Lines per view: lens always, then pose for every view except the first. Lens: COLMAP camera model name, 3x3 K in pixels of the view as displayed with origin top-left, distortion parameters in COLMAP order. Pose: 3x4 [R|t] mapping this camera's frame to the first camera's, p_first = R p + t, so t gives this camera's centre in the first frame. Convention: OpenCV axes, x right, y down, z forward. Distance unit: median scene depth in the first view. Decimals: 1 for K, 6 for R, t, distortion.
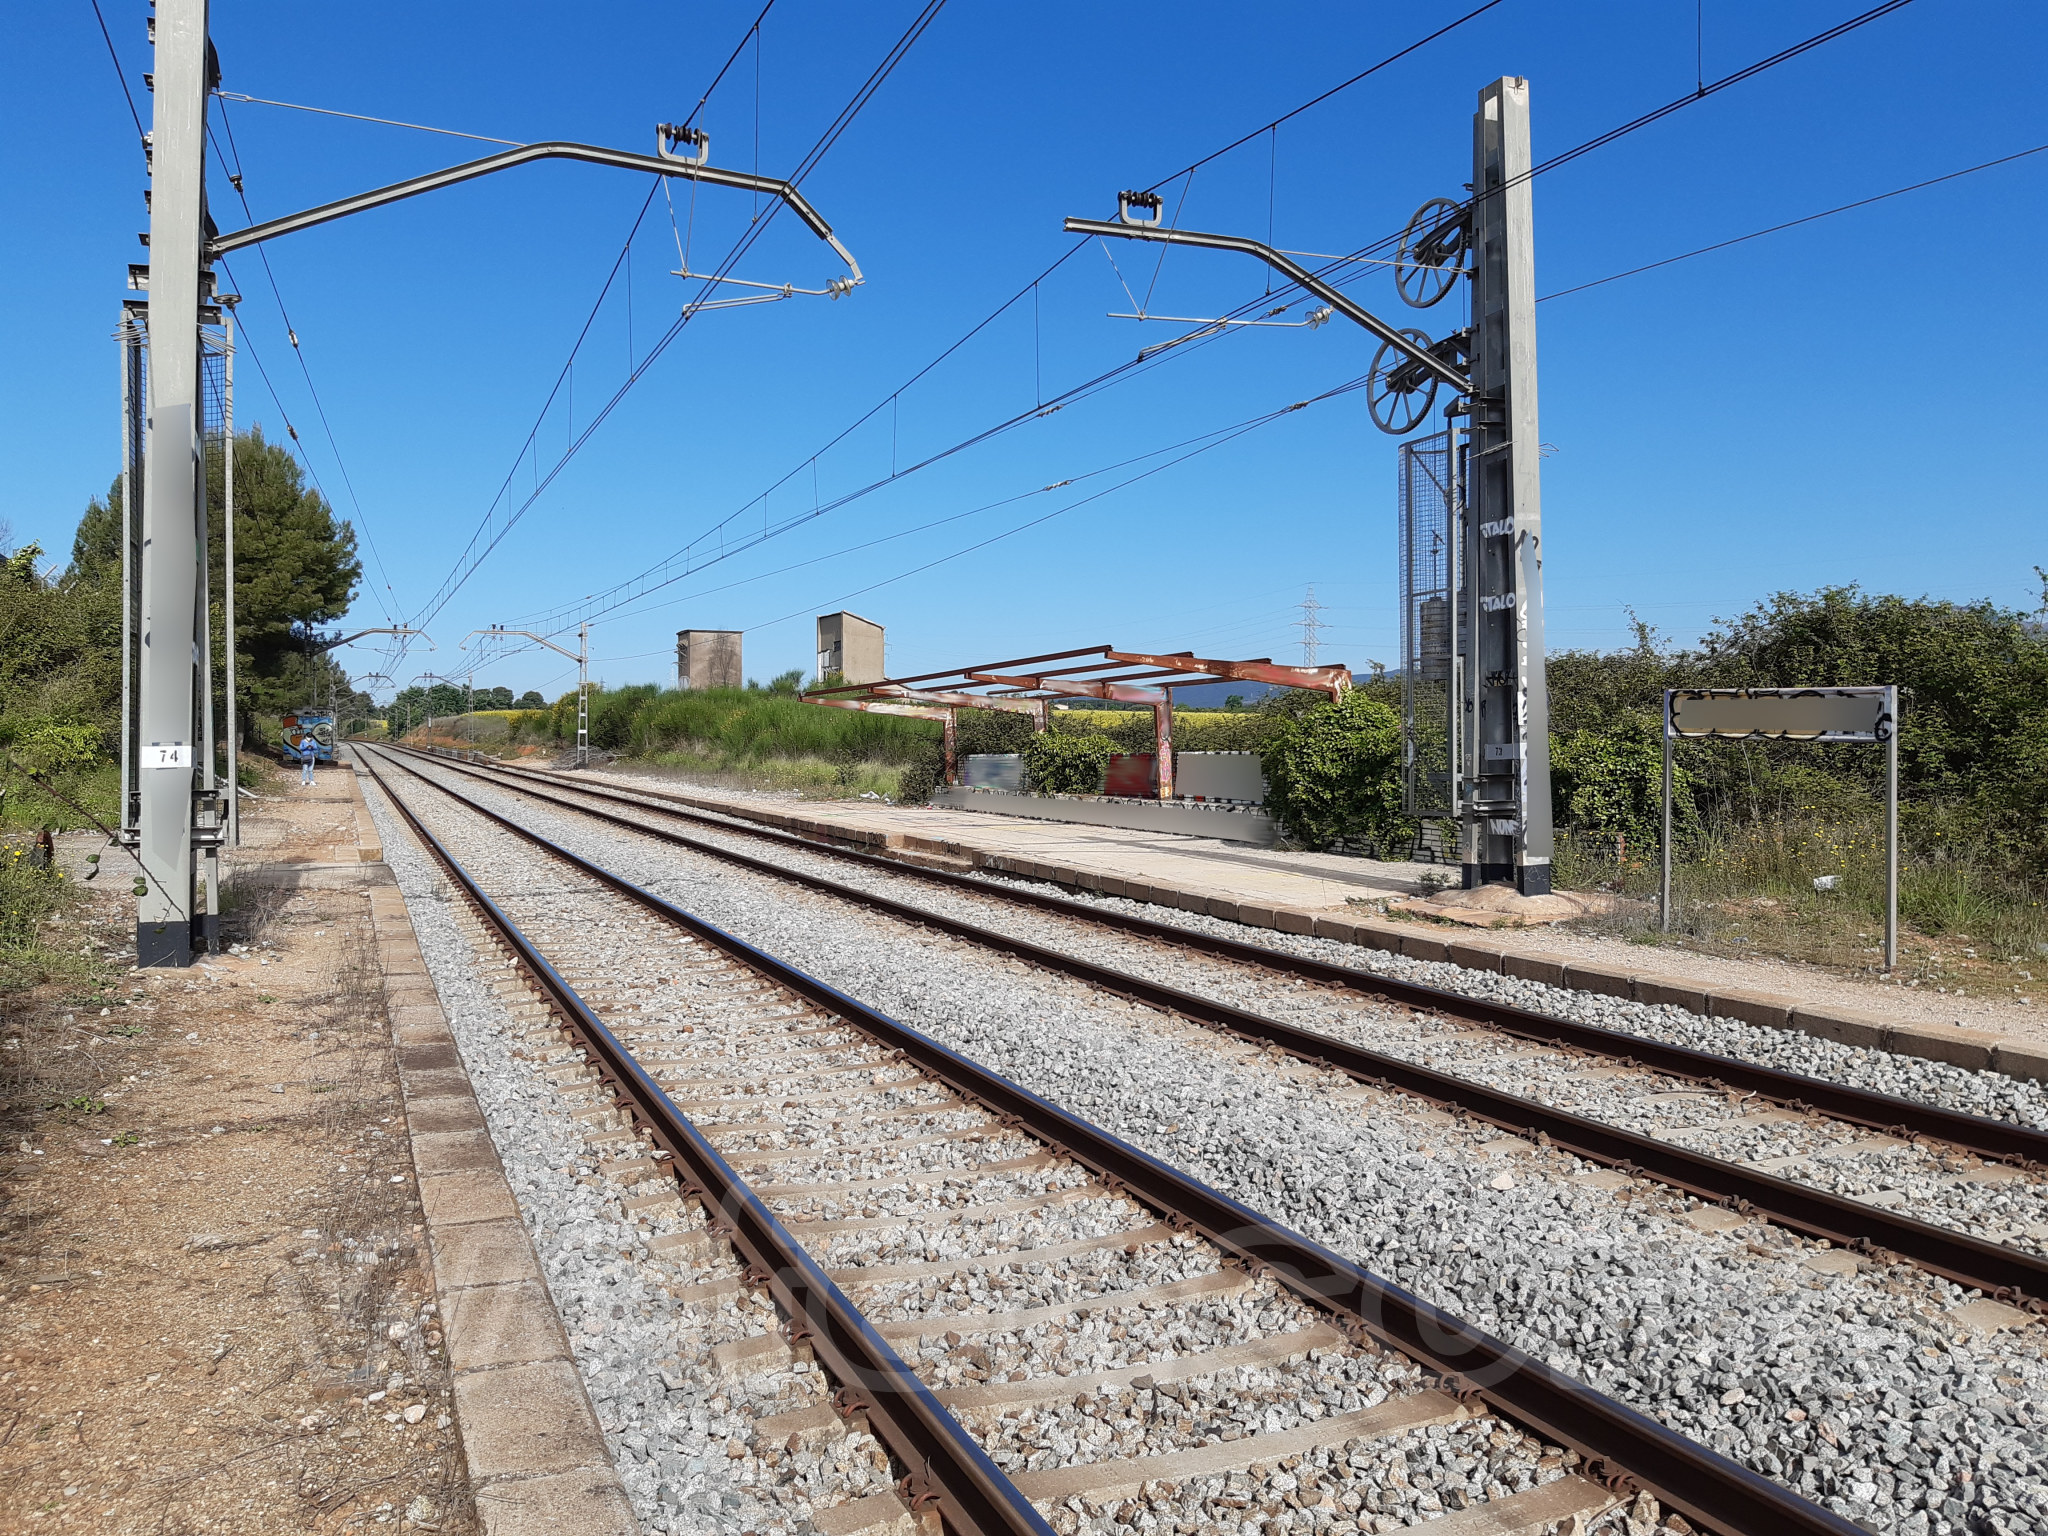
lens RADIAL K [[1538.3, 0, 1052.4], [0, 1538.3, 750.8], [0, 0, 1]] dist [0.048287, -0.111511]
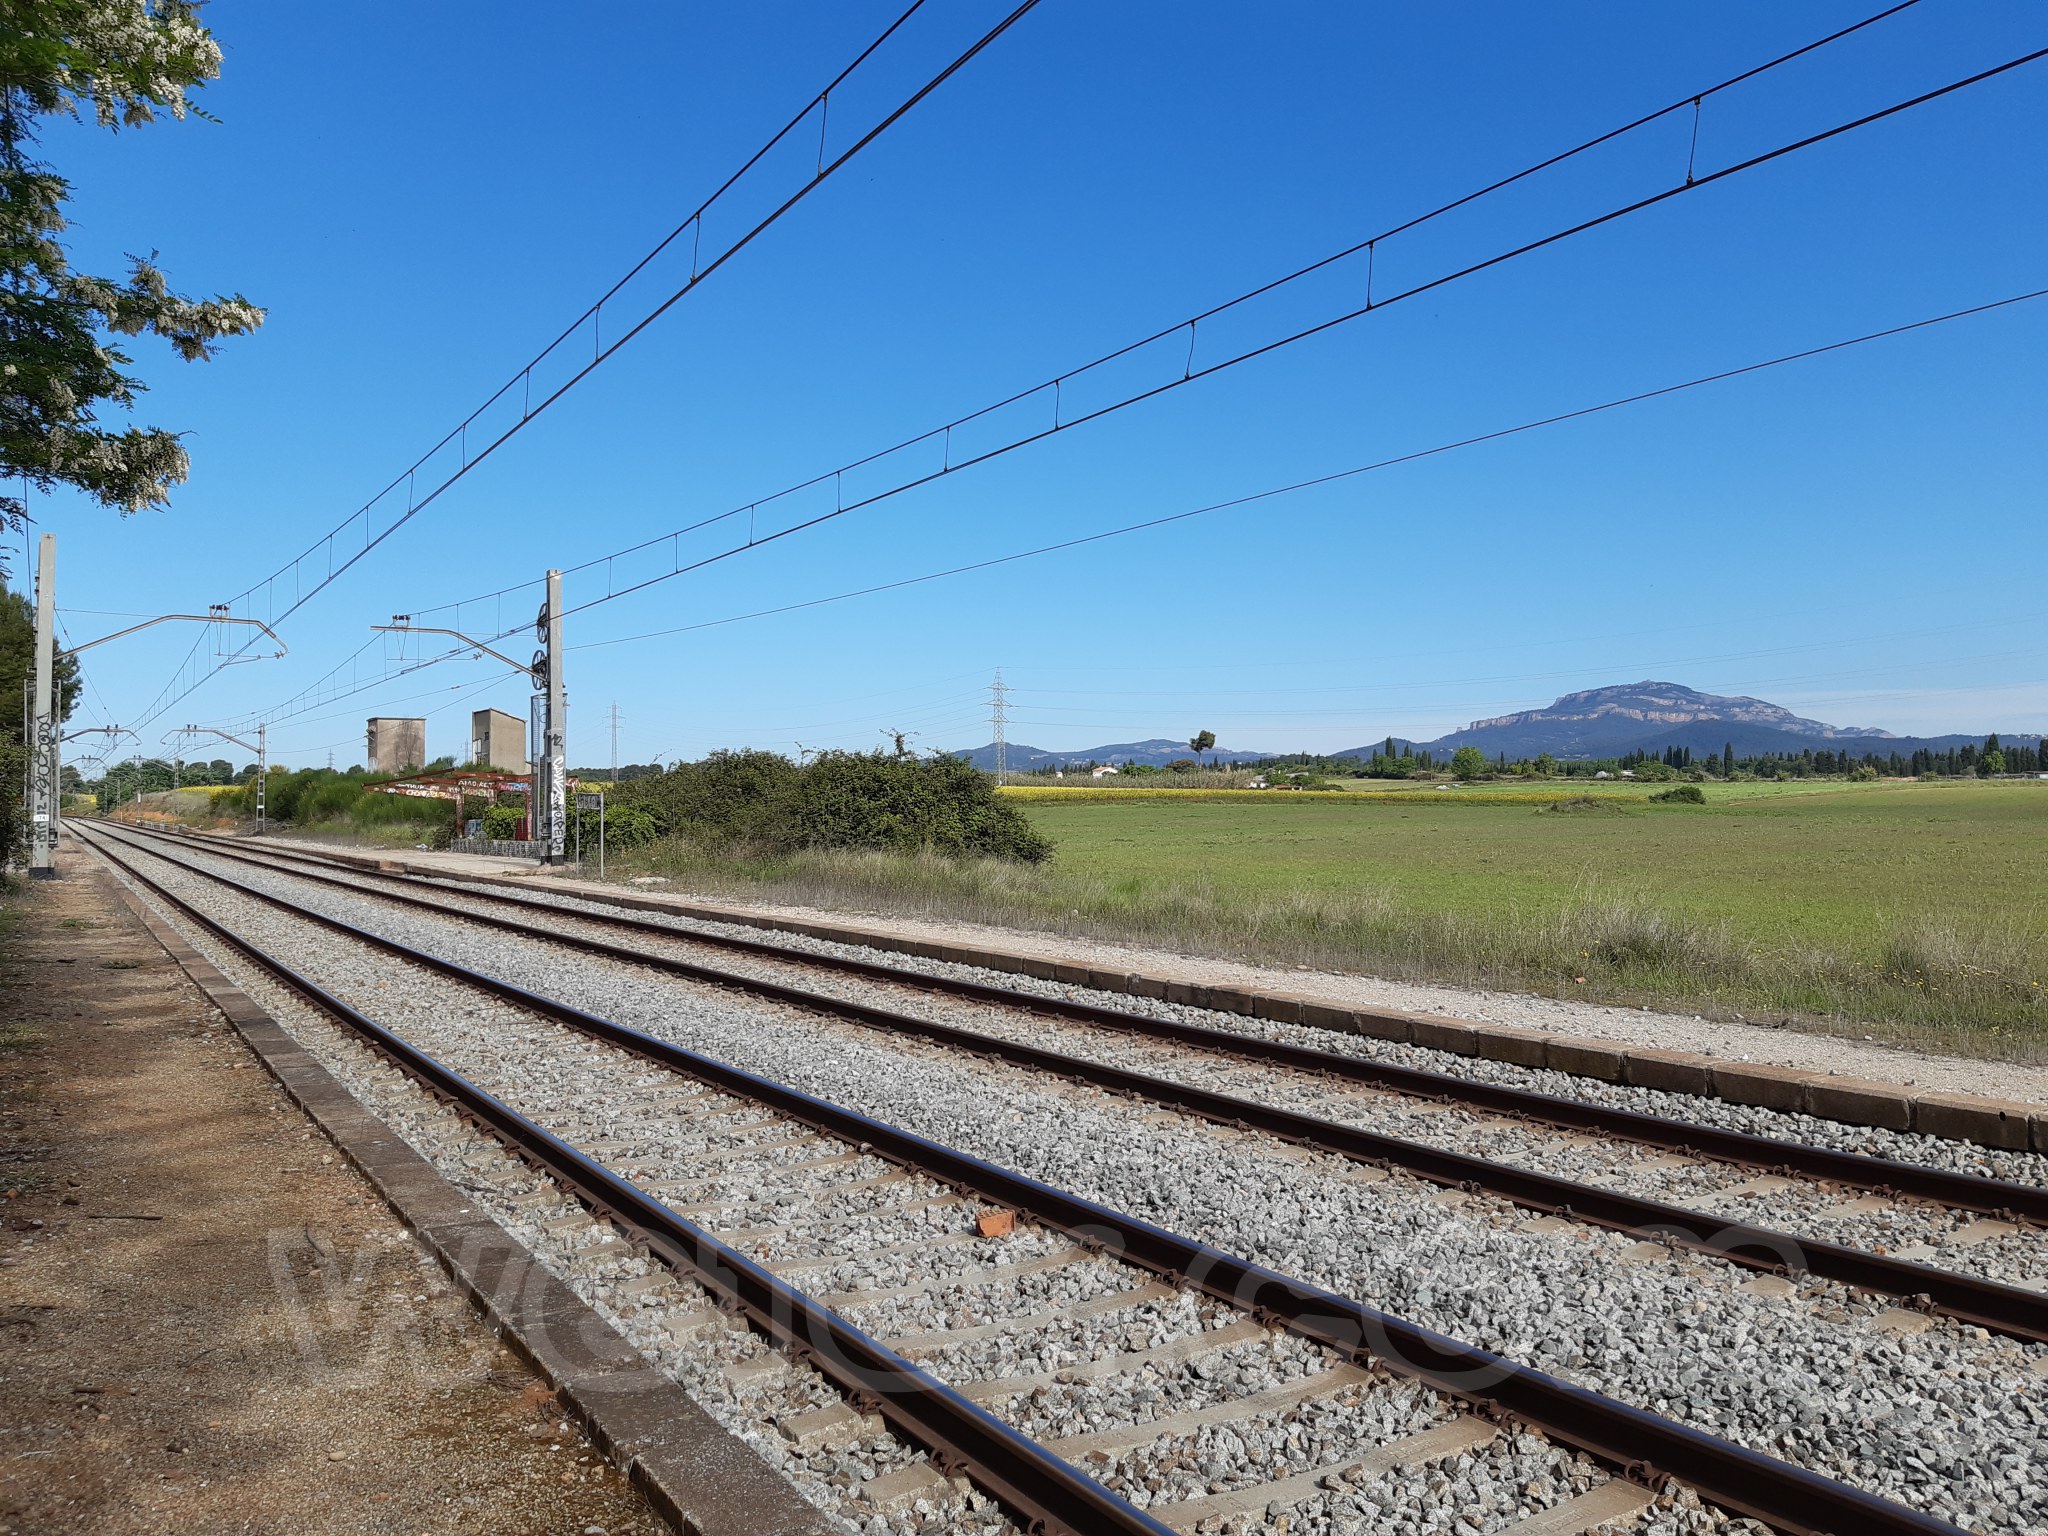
lens RADIAL K [[1538.3, 0, 1052.4], [0, 1538.3, 750.8], [0, 0, 1]] dist [0.048287, -0.111511]
pose [[0.988791, -0.003118, 0.149271, 0.168587], [0.009732, 0.999002, -0.043597, 0.003760], [-0.148986, 0.044561, 0.987835, -0.403291]]
